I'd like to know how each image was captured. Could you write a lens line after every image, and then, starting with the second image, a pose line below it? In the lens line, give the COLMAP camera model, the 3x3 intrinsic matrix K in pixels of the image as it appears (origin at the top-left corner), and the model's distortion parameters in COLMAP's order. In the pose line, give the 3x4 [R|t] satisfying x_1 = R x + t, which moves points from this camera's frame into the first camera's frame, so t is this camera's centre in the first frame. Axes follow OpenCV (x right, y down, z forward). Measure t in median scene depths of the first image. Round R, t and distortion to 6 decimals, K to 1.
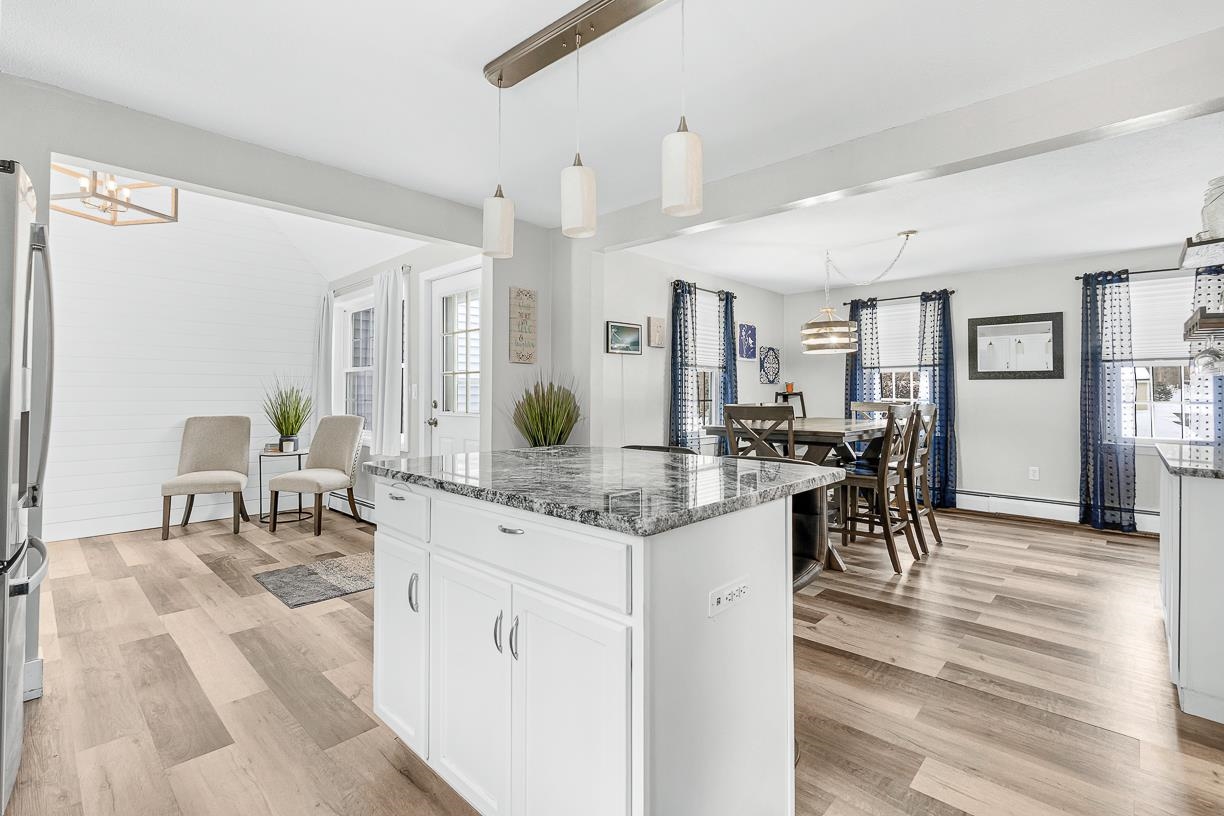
lens RADIAL K [[548.8, 0, 613.9], [0, 548.8, 380.0], [0, 0, 1]] dist [-0.001790, -0.000228]
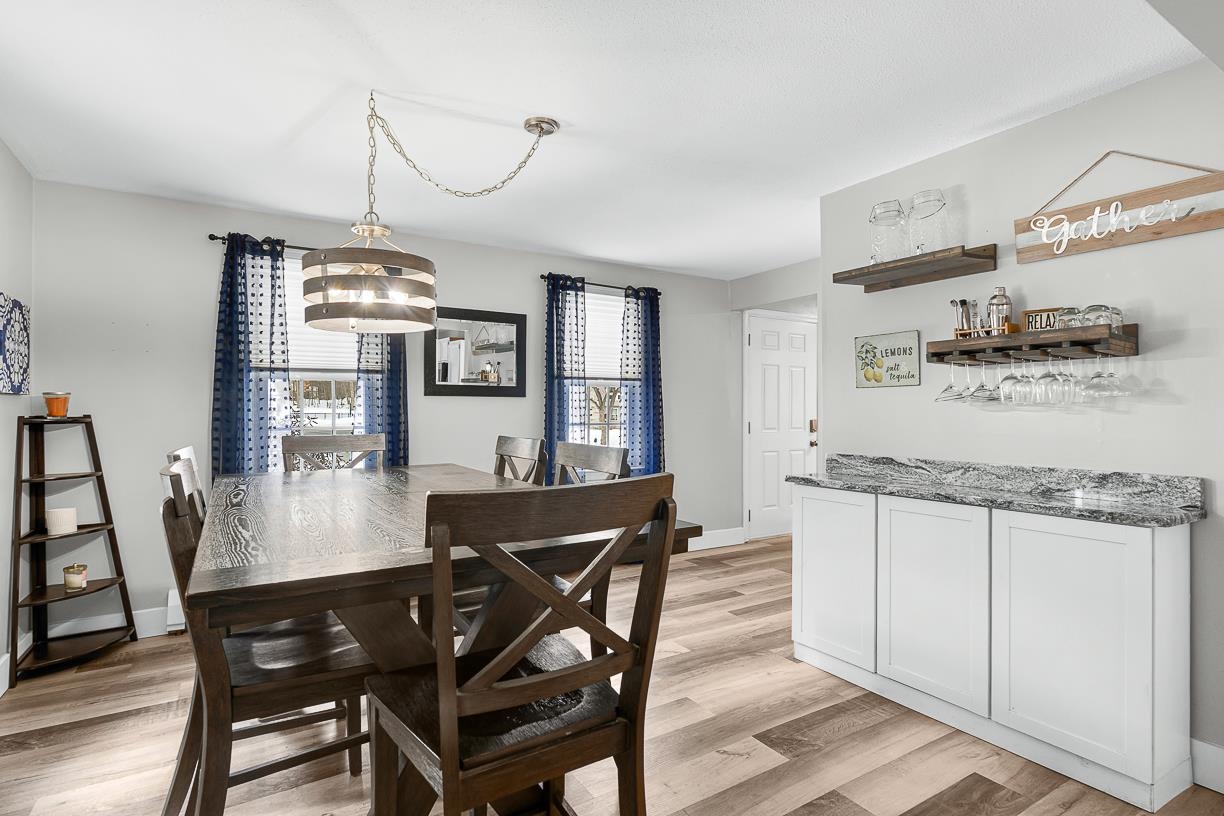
lens RADIAL K [[612.9, 0, 614.6], [0, 612.9, 406.7], [0, 0, 1]] dist [-0.003470, 0.002002]
pose [[0.255640, 0.001137, 0.966771, -0.026378], [-0.023106, 0.999721, 0.004935, 0.004476], [-0.966496, -0.023600, 0.255595, 0.681216]]
